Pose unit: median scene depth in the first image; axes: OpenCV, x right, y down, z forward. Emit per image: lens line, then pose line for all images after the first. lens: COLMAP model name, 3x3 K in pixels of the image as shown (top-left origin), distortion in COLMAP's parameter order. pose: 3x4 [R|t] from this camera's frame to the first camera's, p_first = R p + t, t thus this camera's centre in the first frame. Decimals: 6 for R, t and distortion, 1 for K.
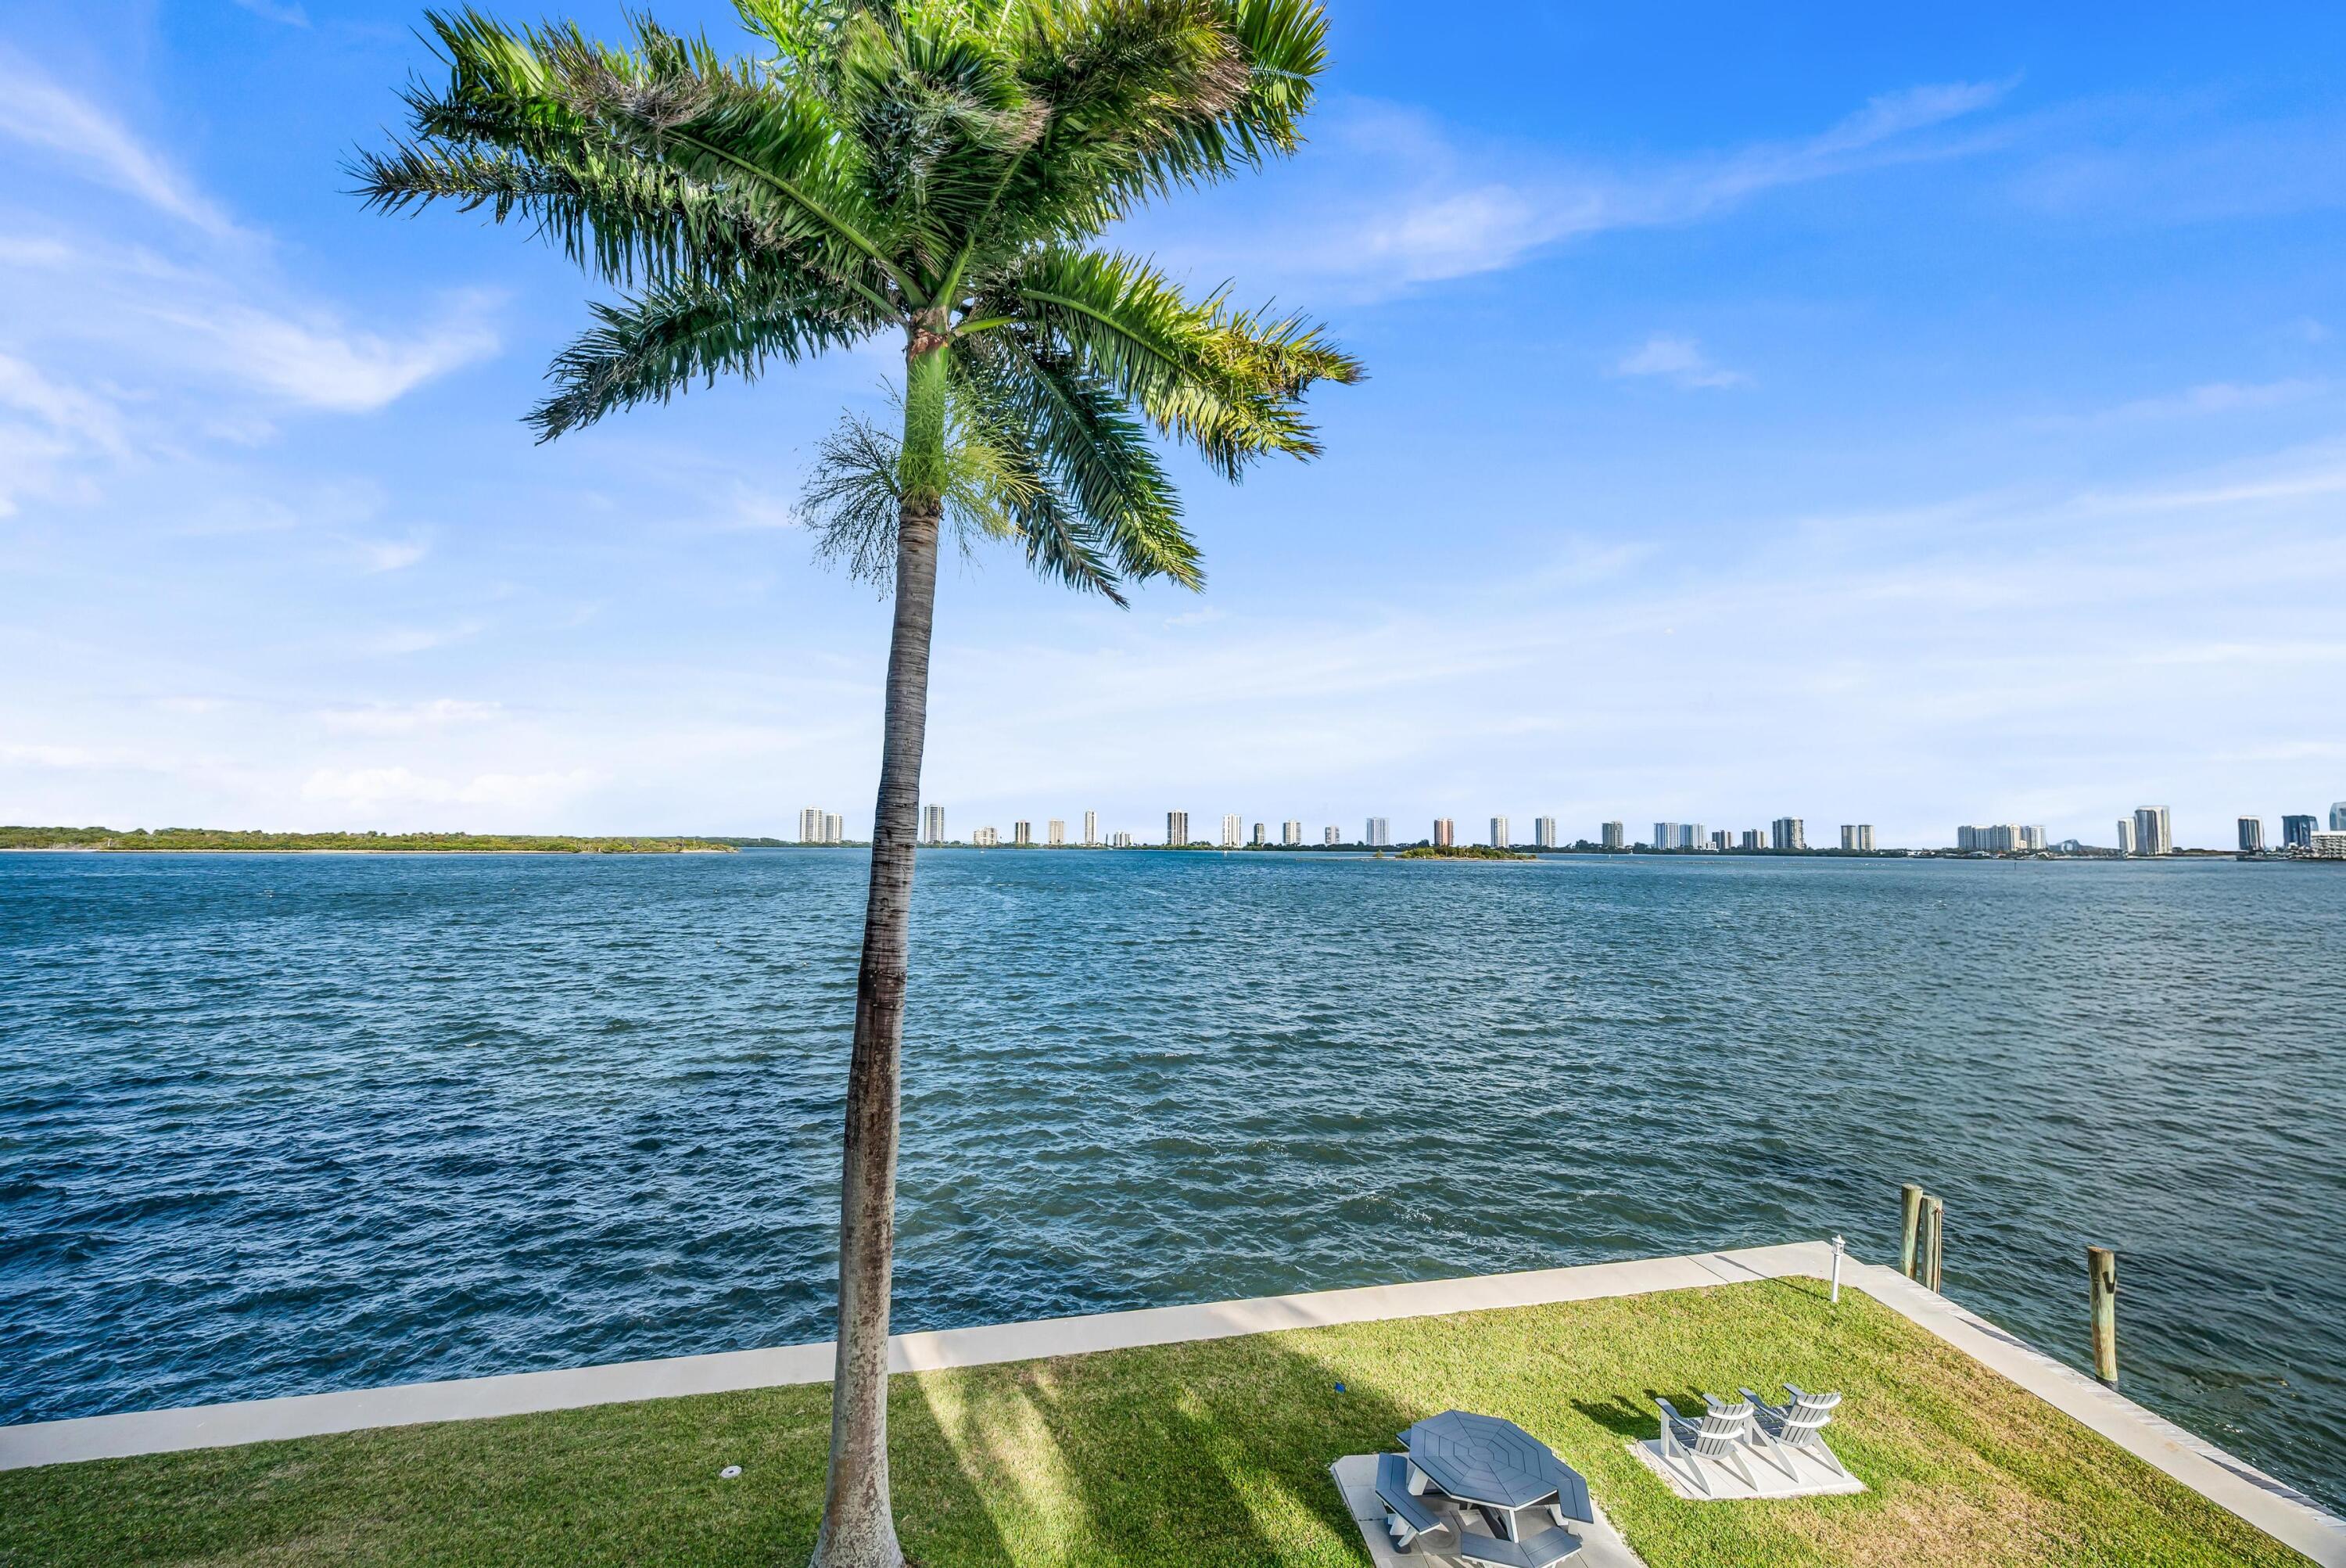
lens RADIAL K [[925.2, 0, 1158.2], [0, 925.2, 778.5], [0, 0, 1]] dist [-0.002644, -0.000081]
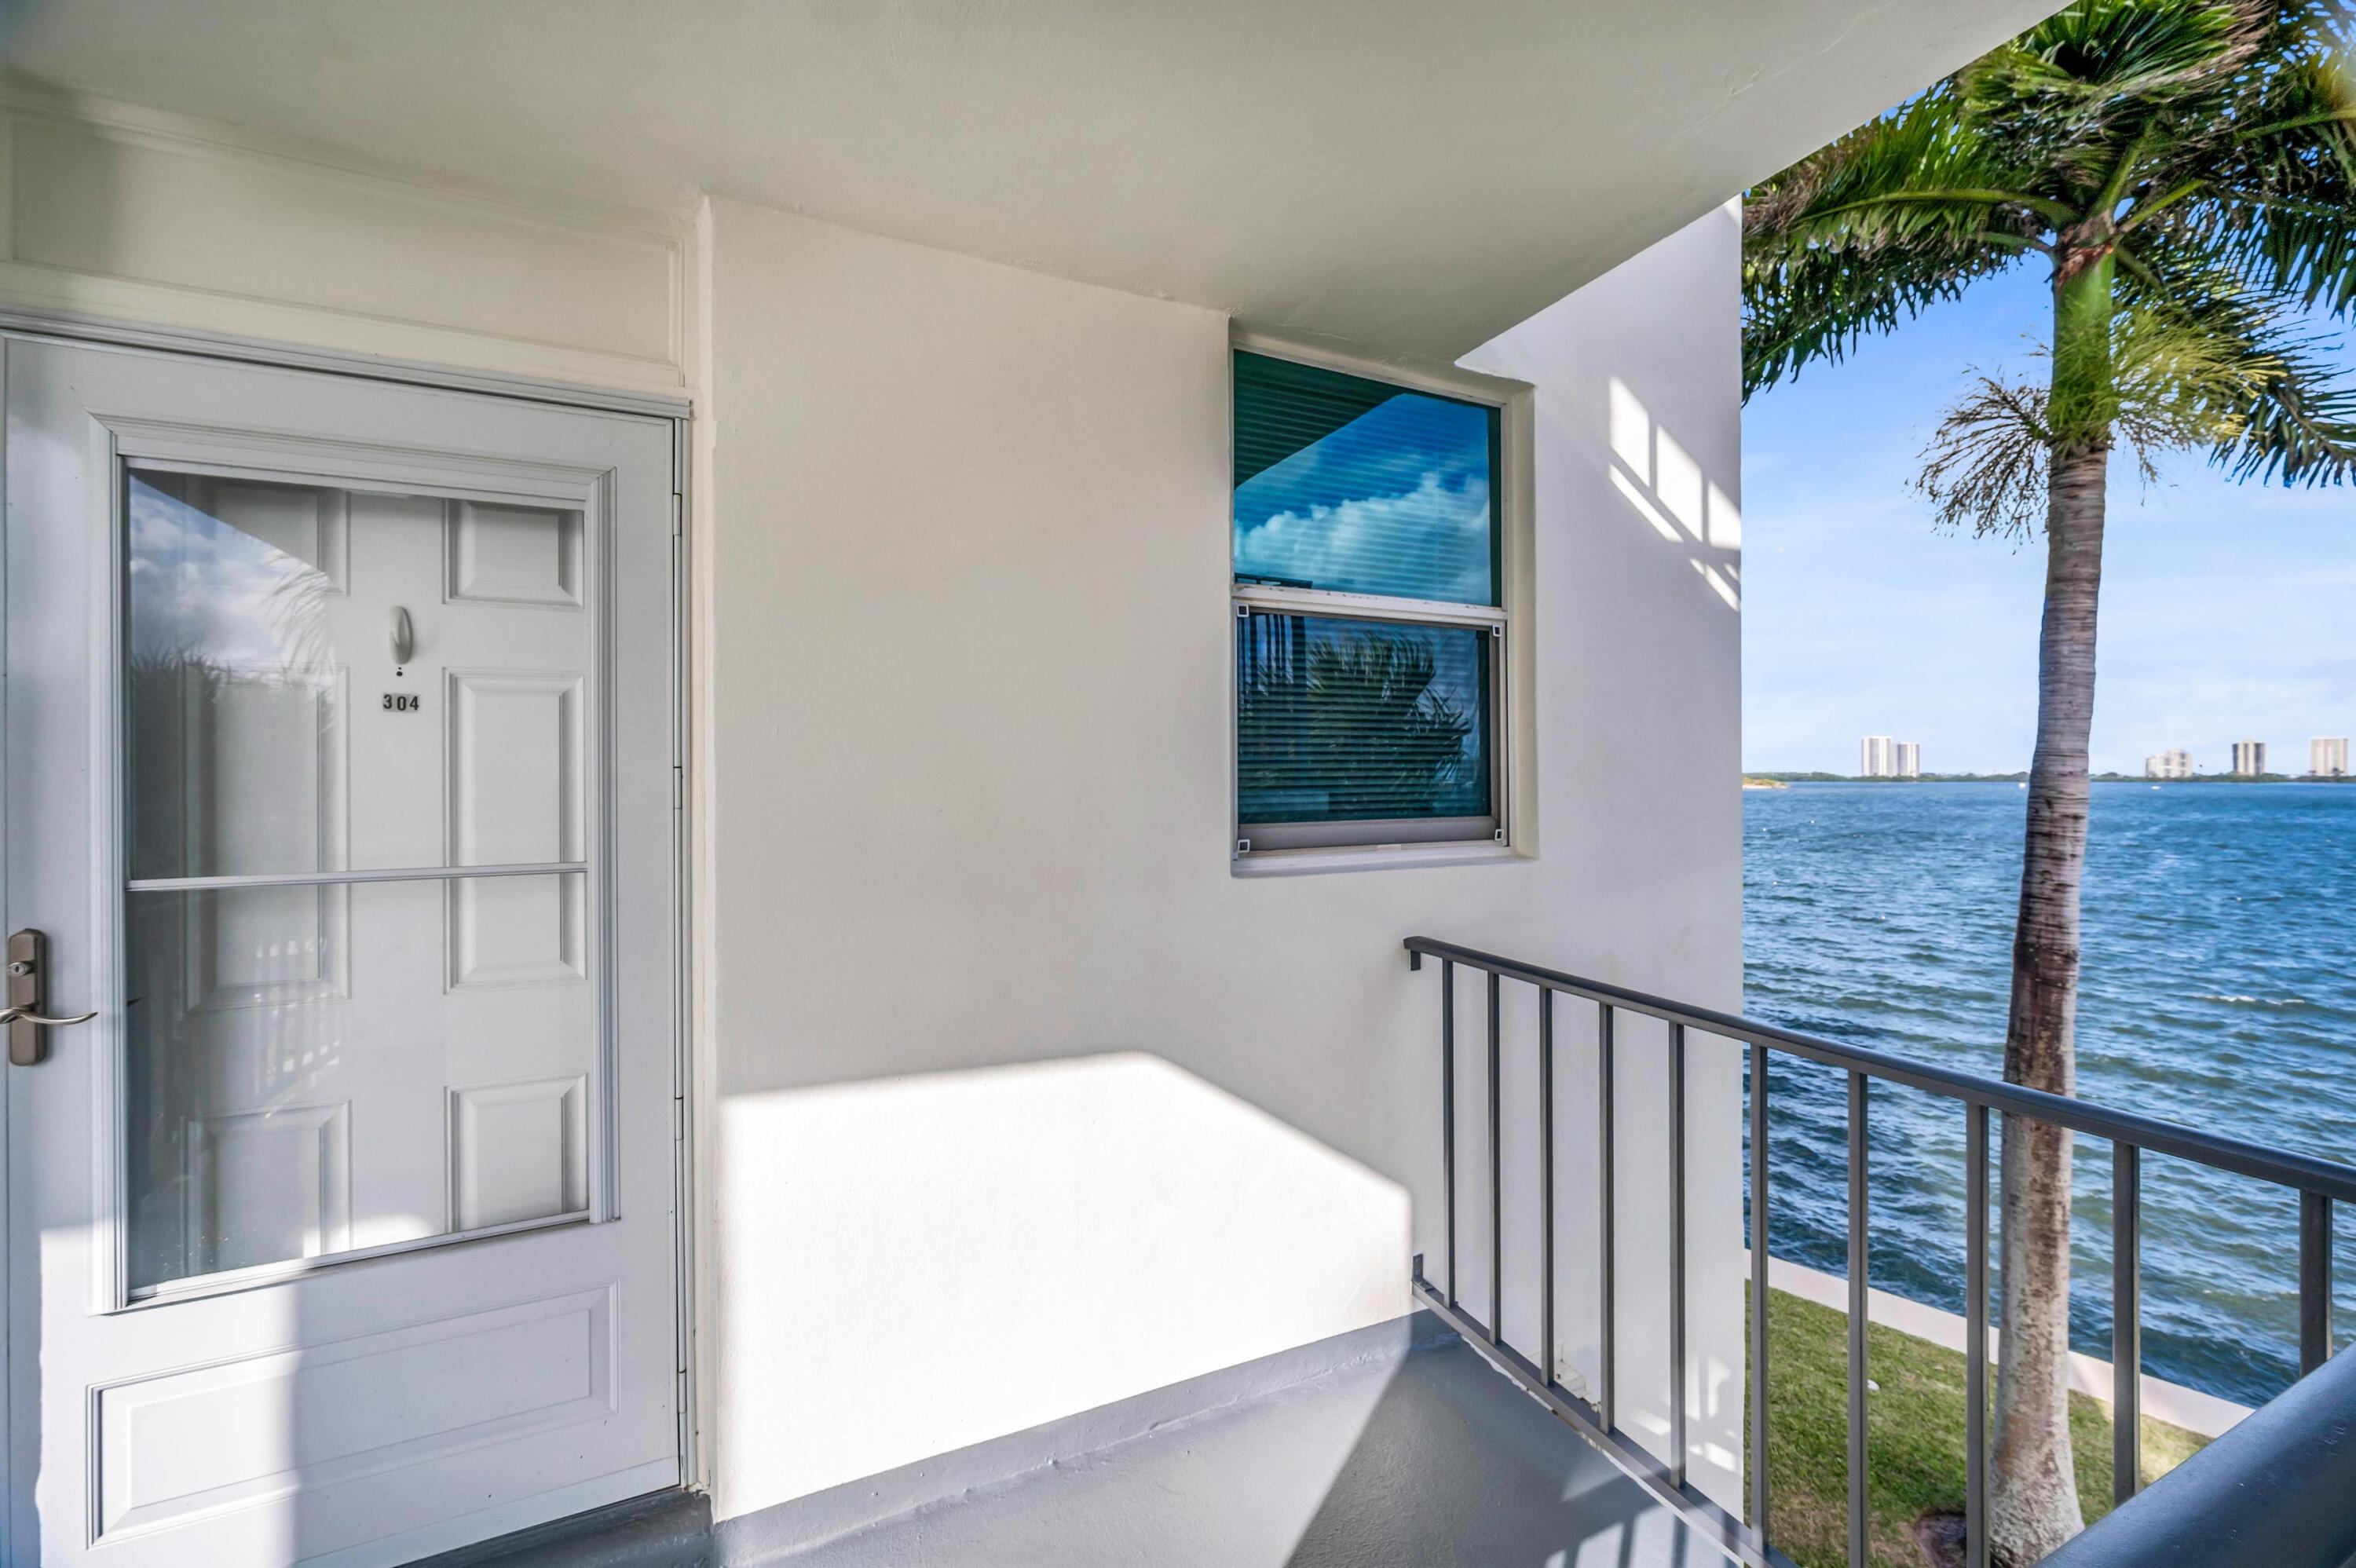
lens RADIAL K [[924.9, 0, 1166.1], [0, 924.9, 771.7], [0, 0, 1]] dist [-0.003400, -0.000305]
pose [[0.529471, -0.012161, -0.848241, 0.032009], [0.066283, 0.997433, 0.027074, -0.058302], [0.845735, -0.070559, 0.528918, -0.262959]]
